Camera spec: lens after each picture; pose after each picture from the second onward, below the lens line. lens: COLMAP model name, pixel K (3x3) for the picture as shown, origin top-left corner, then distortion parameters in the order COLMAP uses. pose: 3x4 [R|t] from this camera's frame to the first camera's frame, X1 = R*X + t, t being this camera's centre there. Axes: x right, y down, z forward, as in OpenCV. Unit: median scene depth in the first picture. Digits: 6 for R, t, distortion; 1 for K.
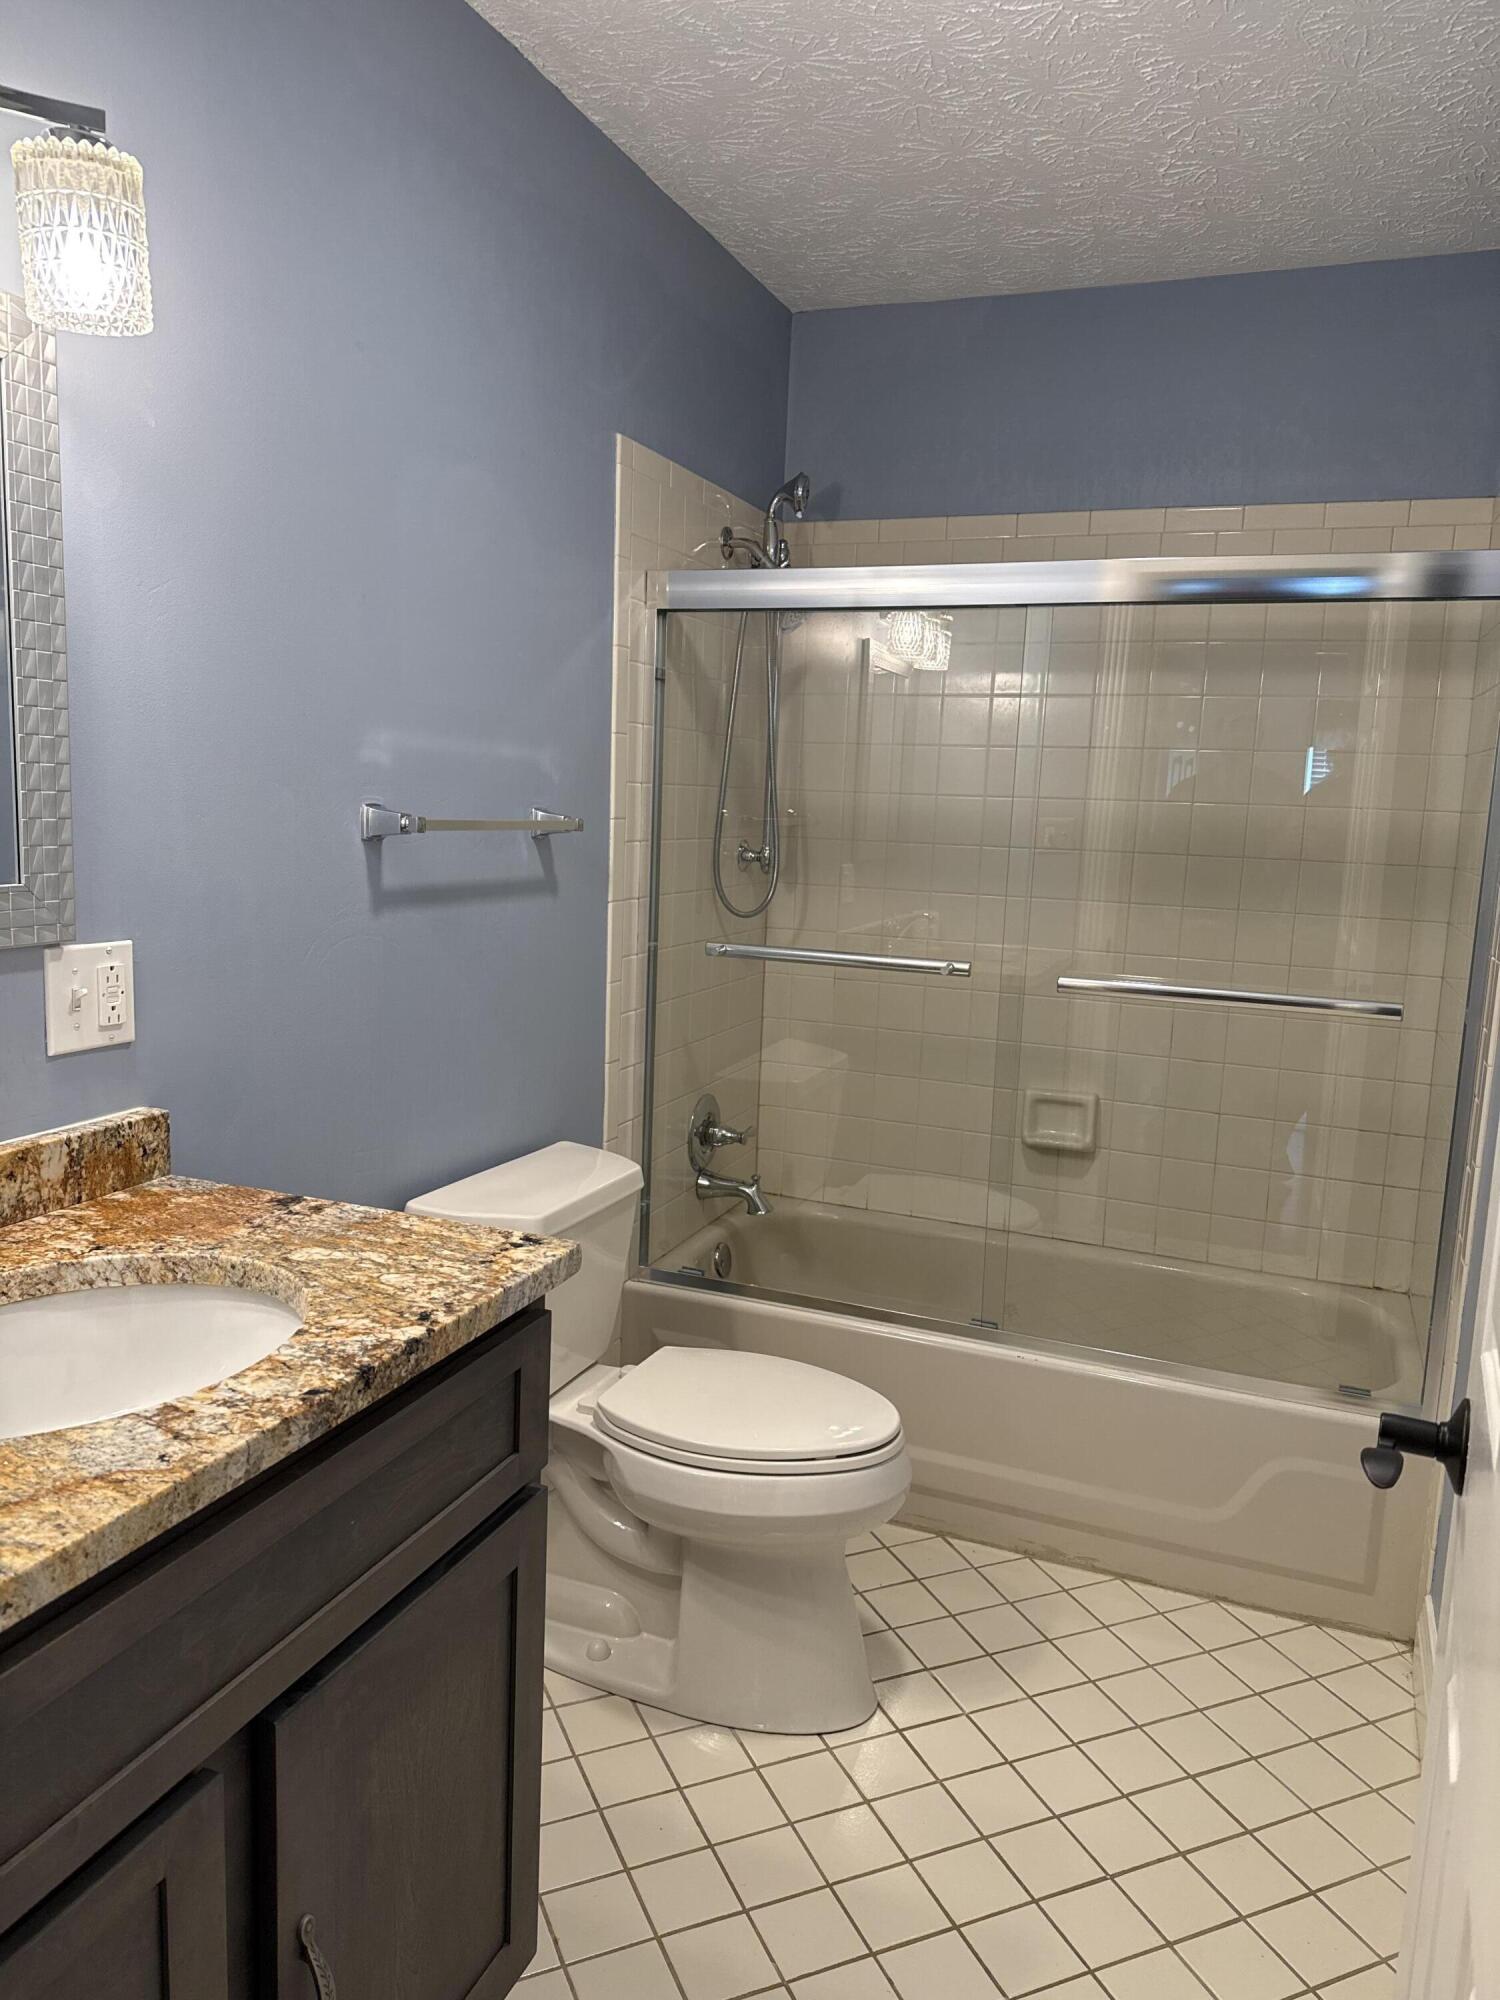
lens RADIAL K [[1378.5, 0, 750.8], [0, 1378.5, 994.8], [0, 0, 1]] dist [0.105579, -0.152942]
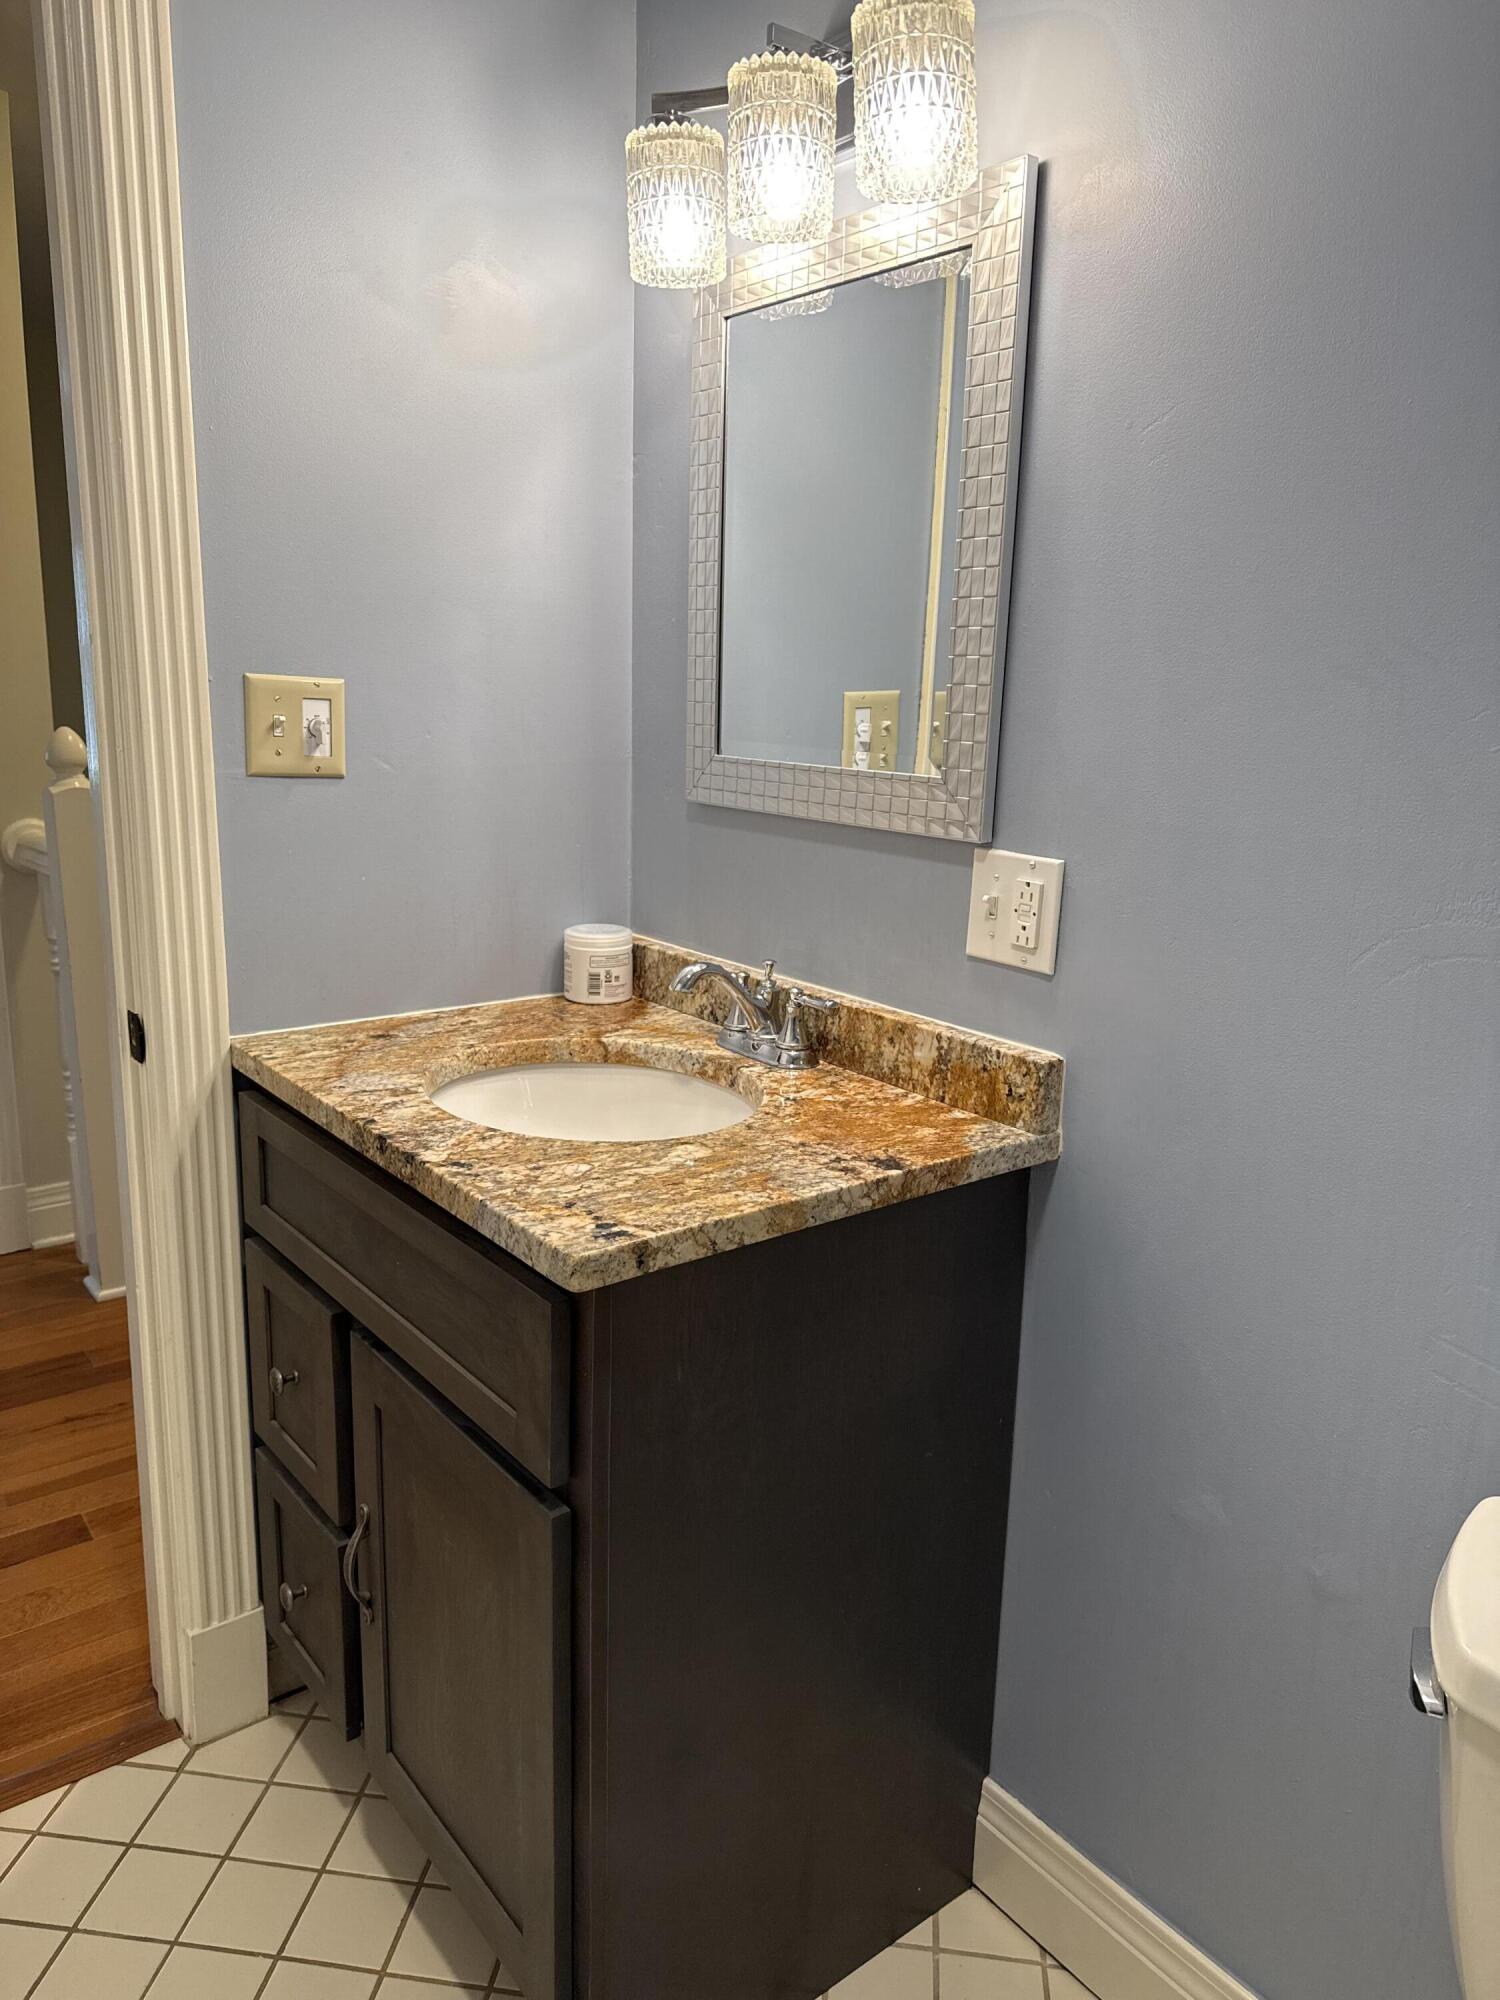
lens RADIAL K [[1378.5, 0, 750.8], [0, 1378.5, 994.8], [0, 0, 1]] dist [0.105579, -0.152942]
pose [[-0.487345, 0.142774, -0.861458, 0.453903], [-0.174373, 0.950760, 0.256221, -0.163296], [0.855622, 0.275083, -0.438452, 1.371728]]
